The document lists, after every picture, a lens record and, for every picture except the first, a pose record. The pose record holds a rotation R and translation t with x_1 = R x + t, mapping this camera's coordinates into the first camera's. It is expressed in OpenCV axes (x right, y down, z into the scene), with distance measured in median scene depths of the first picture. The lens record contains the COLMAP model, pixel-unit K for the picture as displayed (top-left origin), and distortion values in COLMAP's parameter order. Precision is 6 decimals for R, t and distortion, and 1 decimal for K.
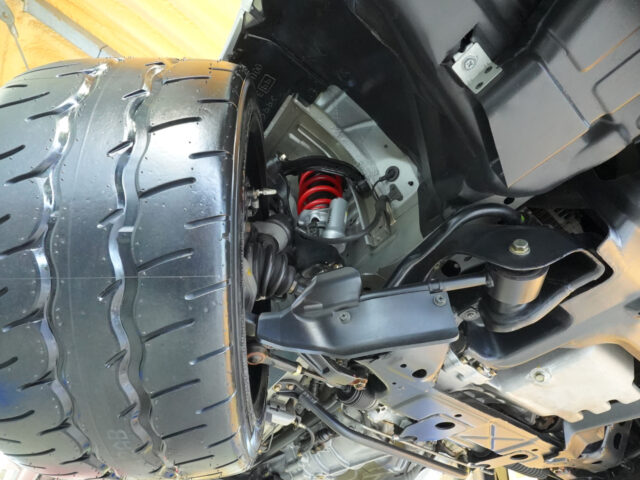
lens RADIAL K [[316.1, 0, 320.0], [0, 316.1, 240.0], [0, 0, 1]] dist [-0.000404, -0.000317]
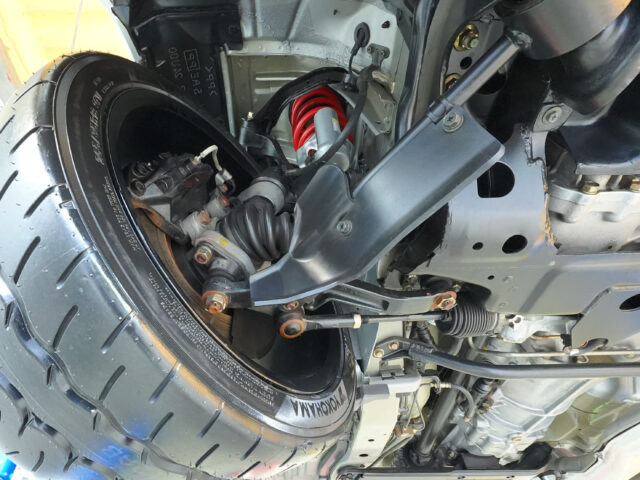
lens RADIAL K [[348.8, 0, 280.4], [0, 348.8, 239.5], [0, 0, 1]] dist [-0.005249, -0.000484]
pose [[0.762595, -0.507717, -0.400839, 0.166787], [0.520351, 0.849595, -0.086160, 0.159865], [0.384296, -0.142872, 0.912088, 0.131707]]
